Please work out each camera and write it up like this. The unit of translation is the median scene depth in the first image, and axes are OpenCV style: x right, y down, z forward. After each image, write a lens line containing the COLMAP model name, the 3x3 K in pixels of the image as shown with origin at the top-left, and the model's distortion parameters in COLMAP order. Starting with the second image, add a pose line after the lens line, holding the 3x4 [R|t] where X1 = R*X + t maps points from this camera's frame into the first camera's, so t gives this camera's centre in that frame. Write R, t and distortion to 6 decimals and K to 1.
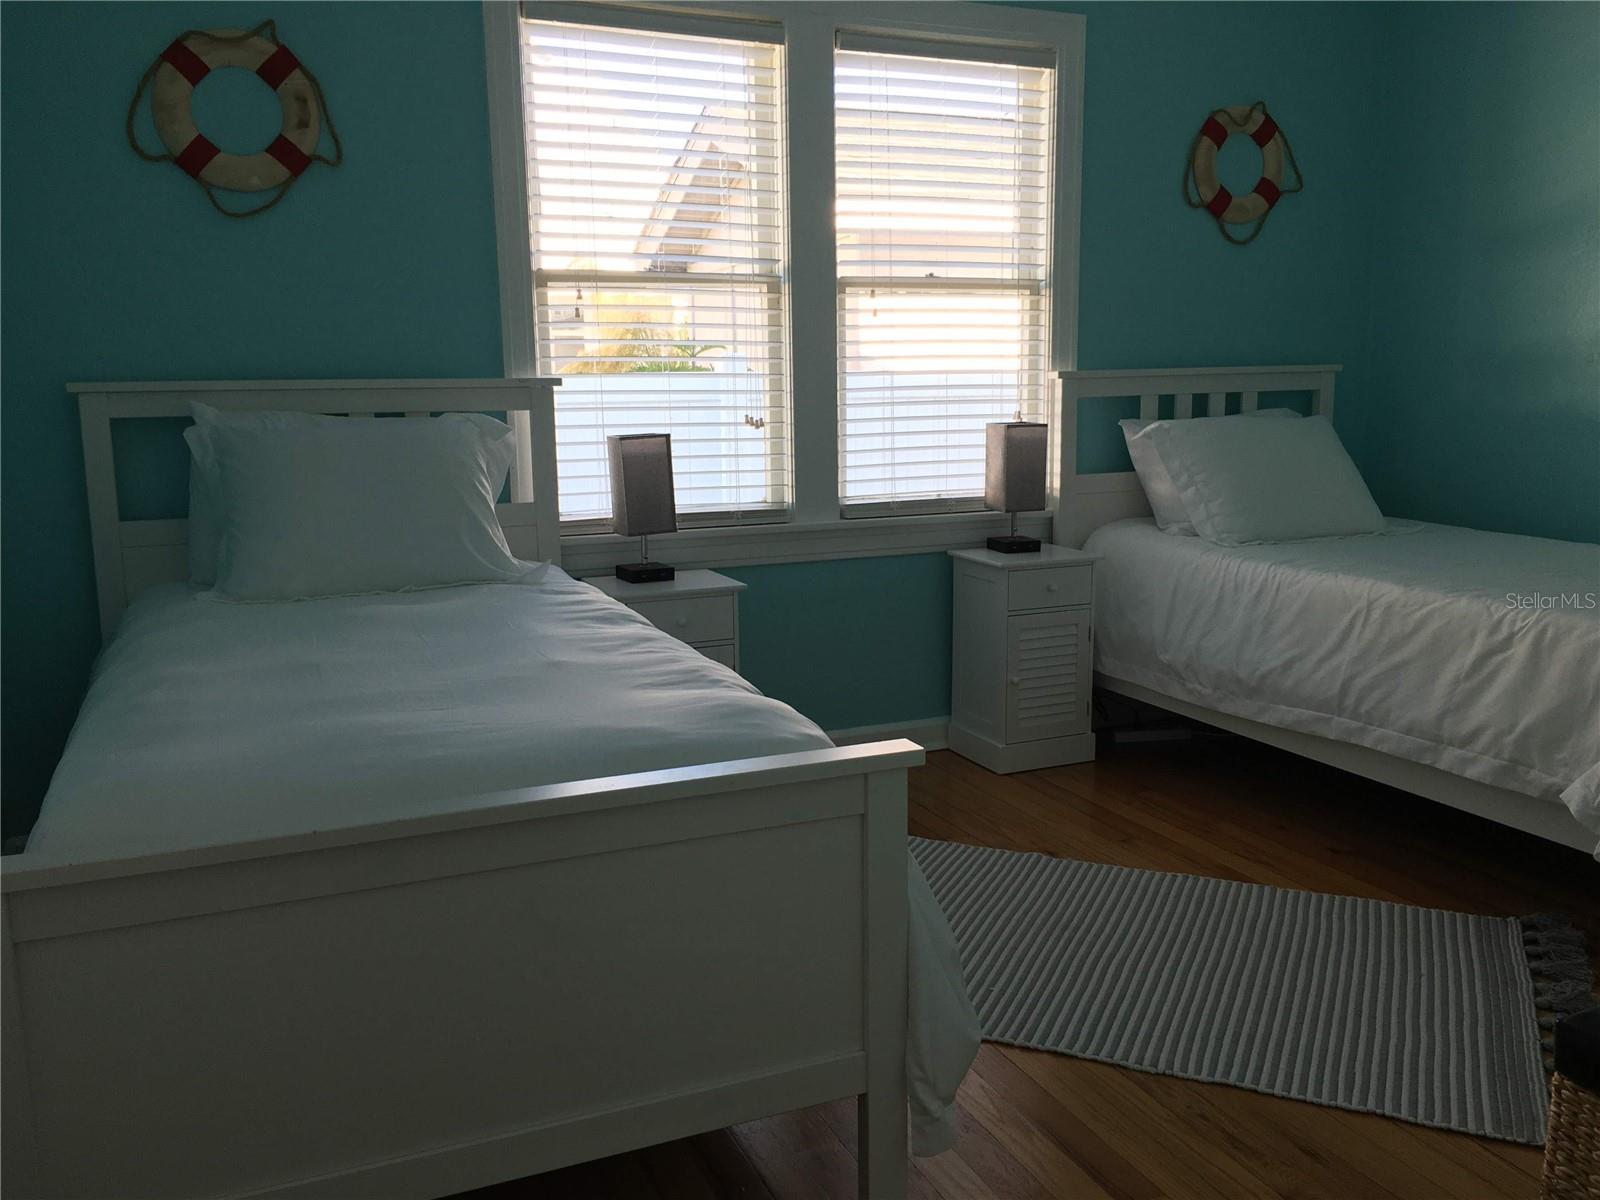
lens RADIAL K [[1357.6, 0, 713.9], [0, 1357.6, 590.5], [0, 0, 1]] dist [0.074174, -0.099920]
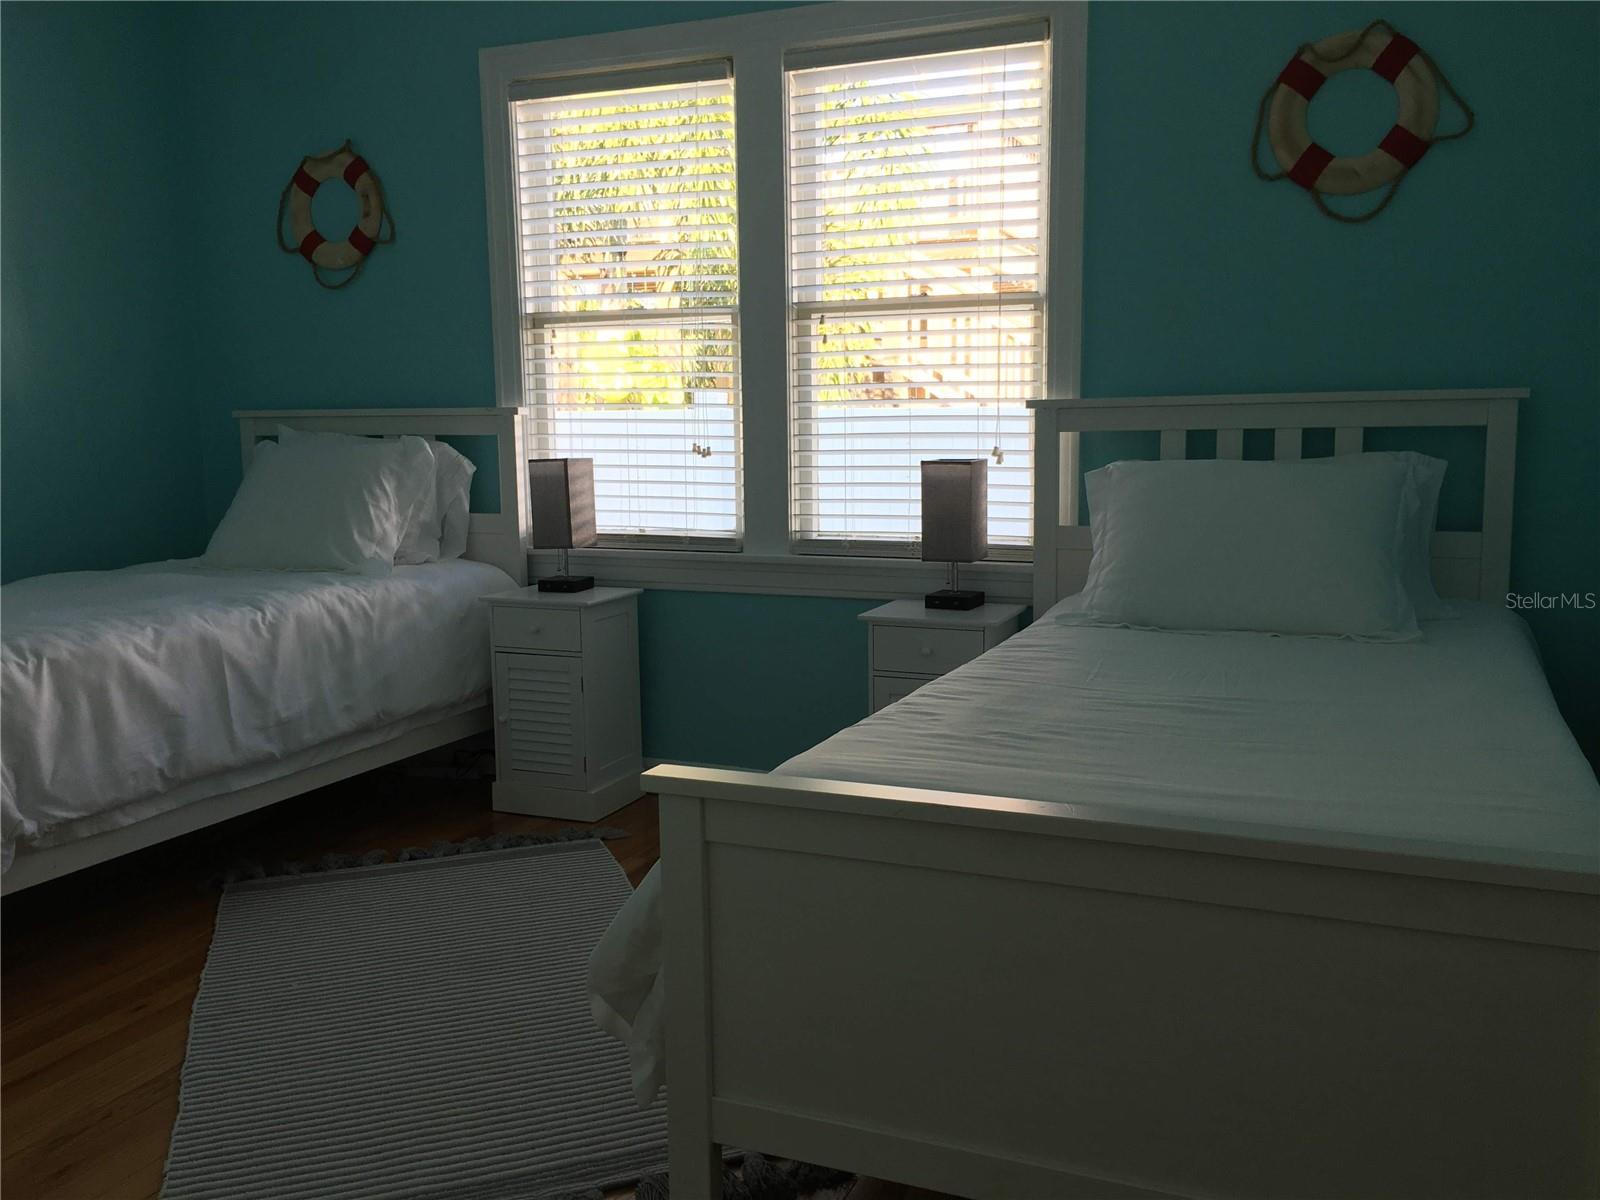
lens RADIAL K [[1357.6, 0, 792.0], [0, 1357.6, 573.2], [0, 0, 1]] dist [0.074174, -0.099920]
pose [[0.692094, 0.091183, -0.716025, 0.783701], [-0.105681, 0.994100, 0.024447, -0.062452], [0.714029, 0.058751, 0.697647, 0.331863]]
